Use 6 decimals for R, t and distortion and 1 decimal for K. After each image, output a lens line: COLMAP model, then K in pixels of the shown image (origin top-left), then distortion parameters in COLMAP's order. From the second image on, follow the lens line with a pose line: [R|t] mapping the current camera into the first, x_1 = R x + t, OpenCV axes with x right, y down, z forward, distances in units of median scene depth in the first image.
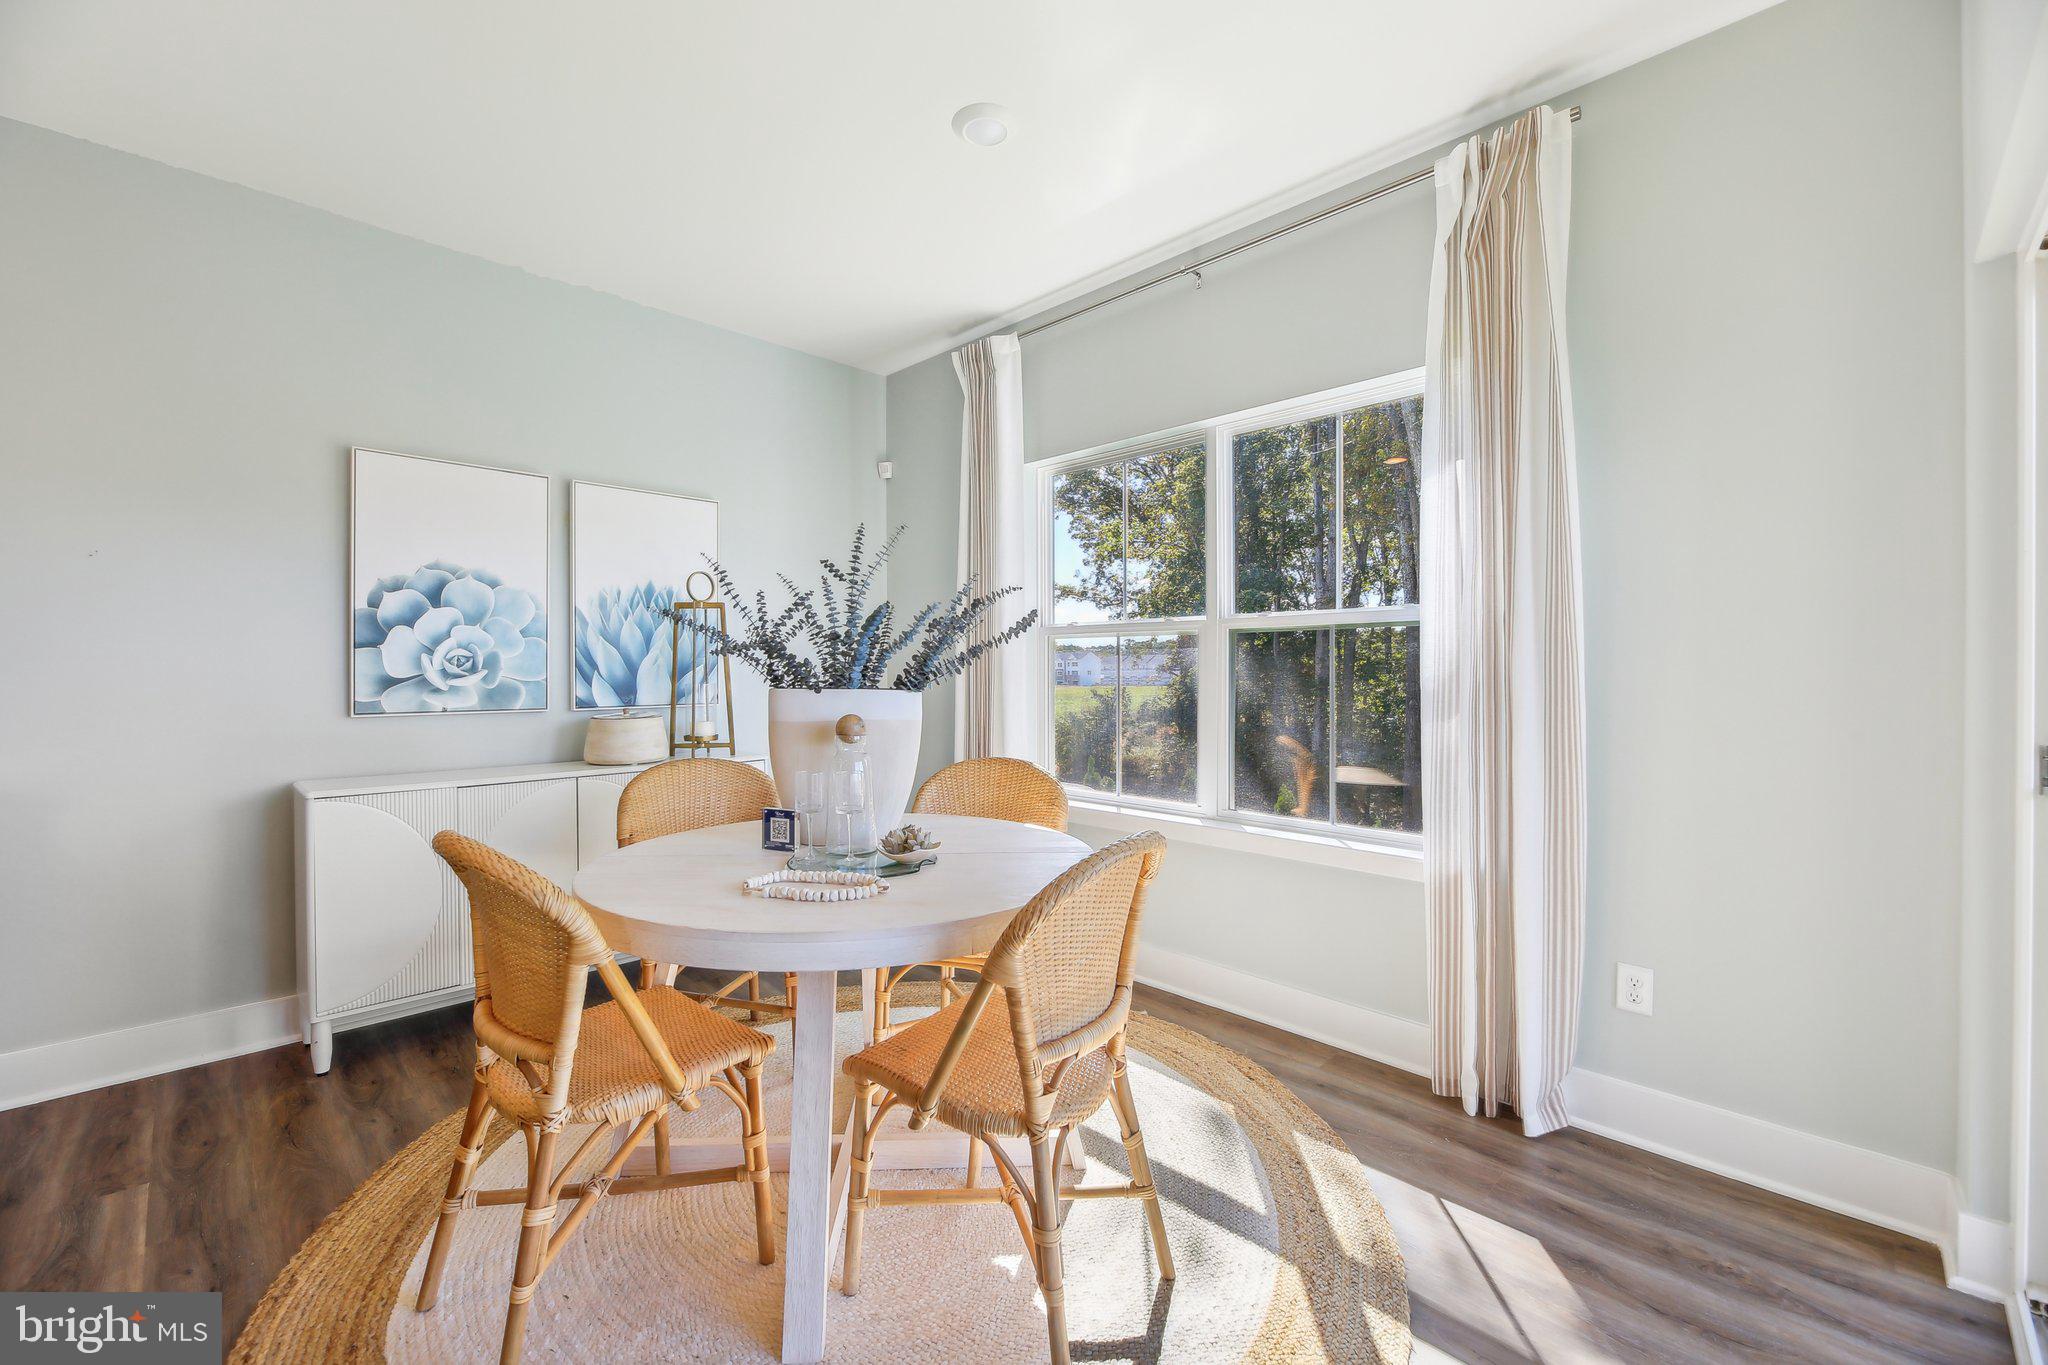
lens RADIAL K [[858.3, 0, 1023.5], [0, 858.3, 672.1], [0, 0, 1]] dist [0.000469, 0.000002]
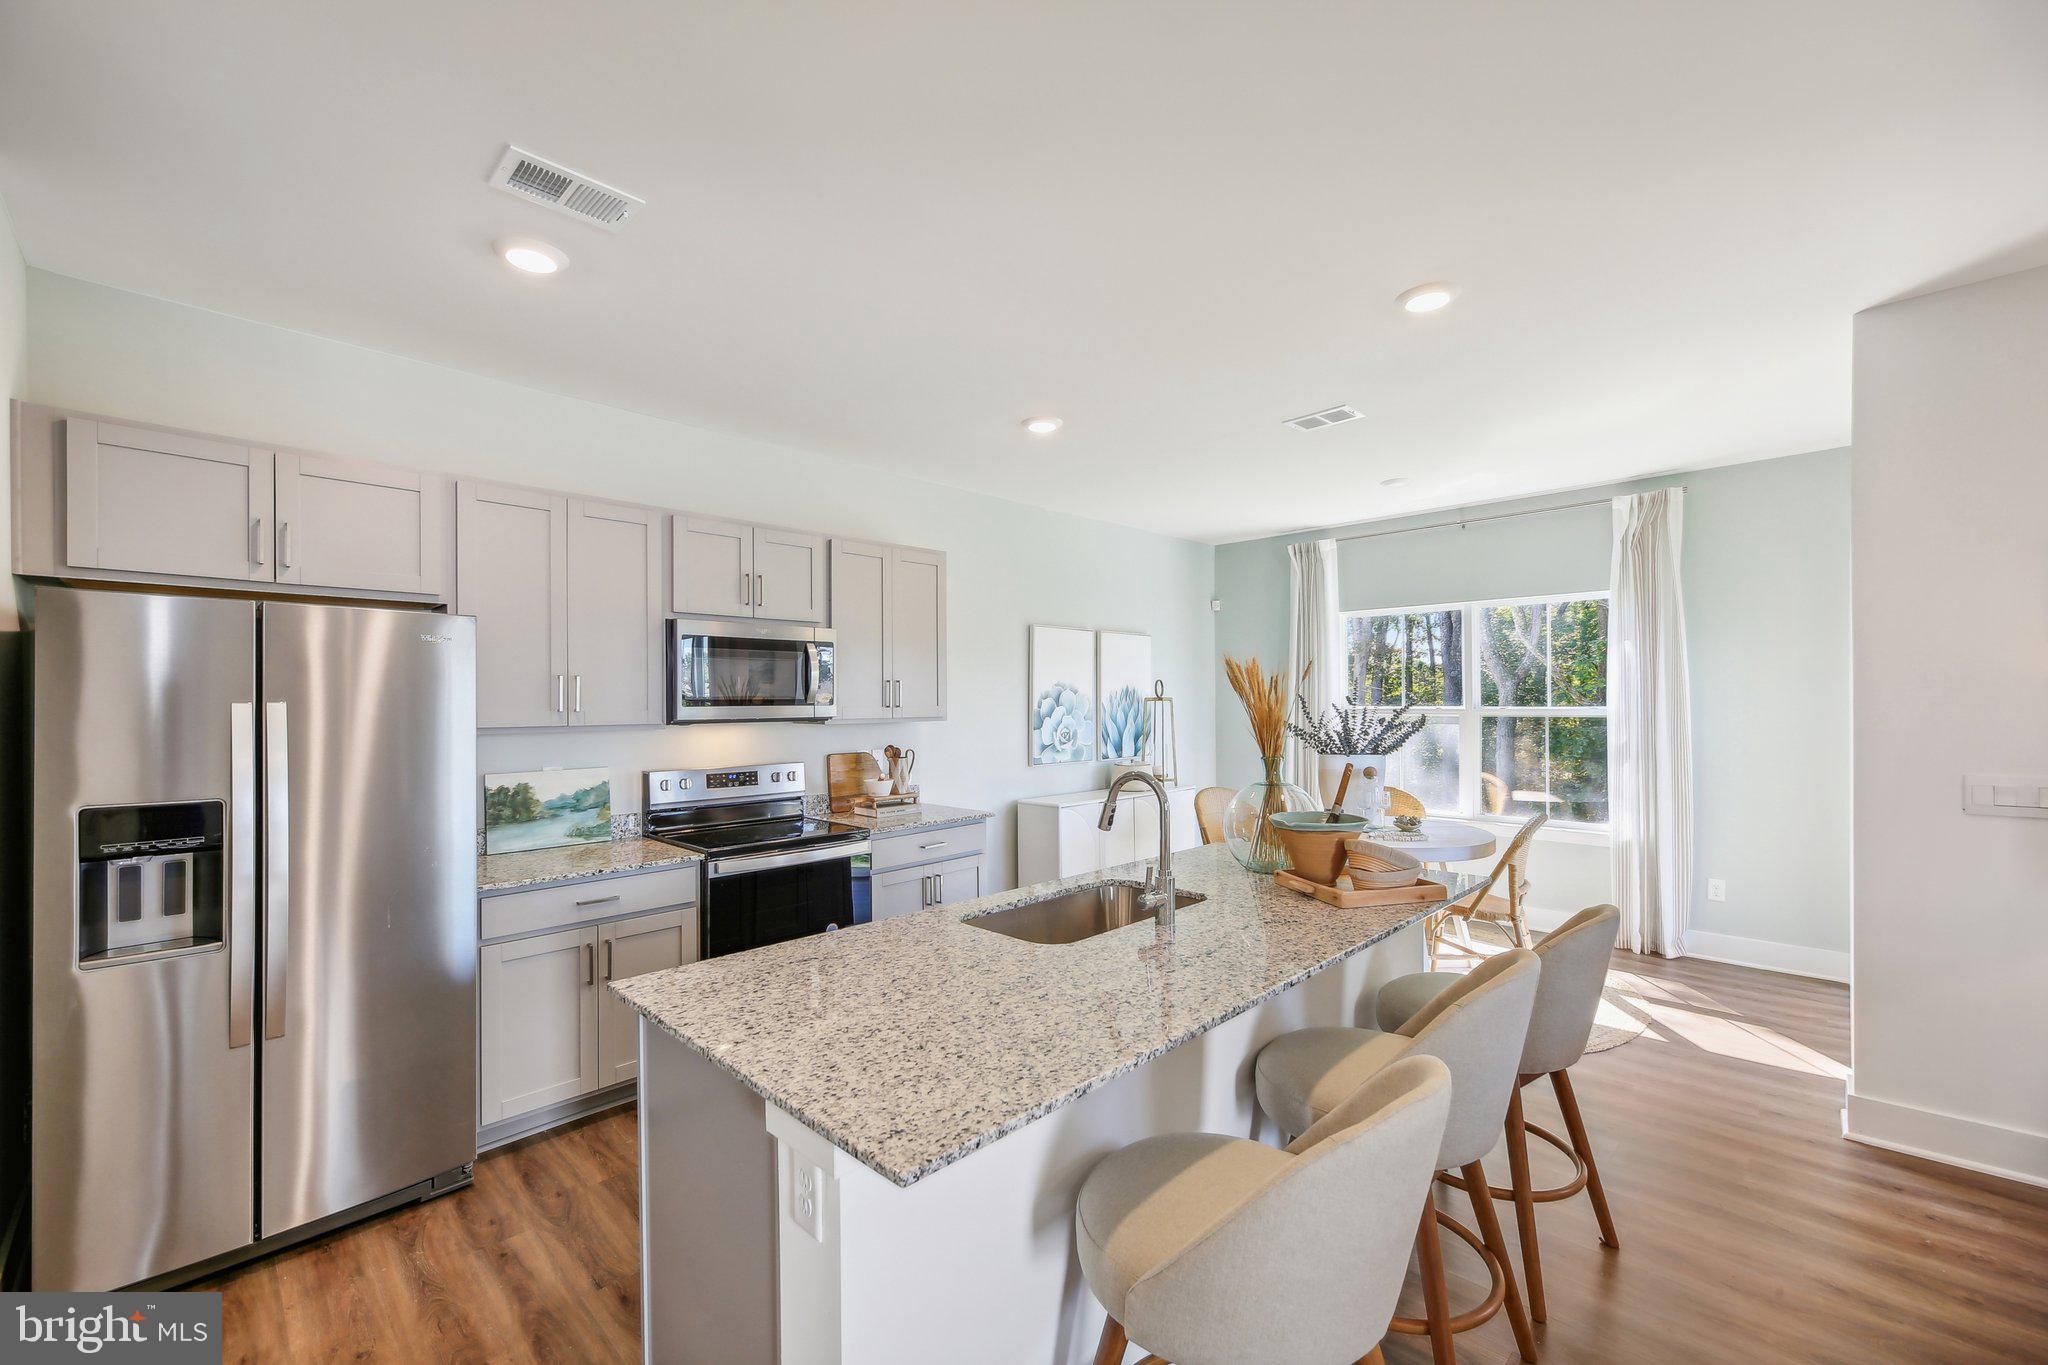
lens RADIAL K [[836.0, 0, 1019.7], [0, 836.0, 694.7], [0, 0, 1]] dist [-0.021763, -0.000114]
pose [[0.999875, -0.006409, -0.014447, -0.746389], [0.006247, 0.999918, -0.011213, -0.081827], [0.014518, 0.011121, 0.999833, -0.813063]]
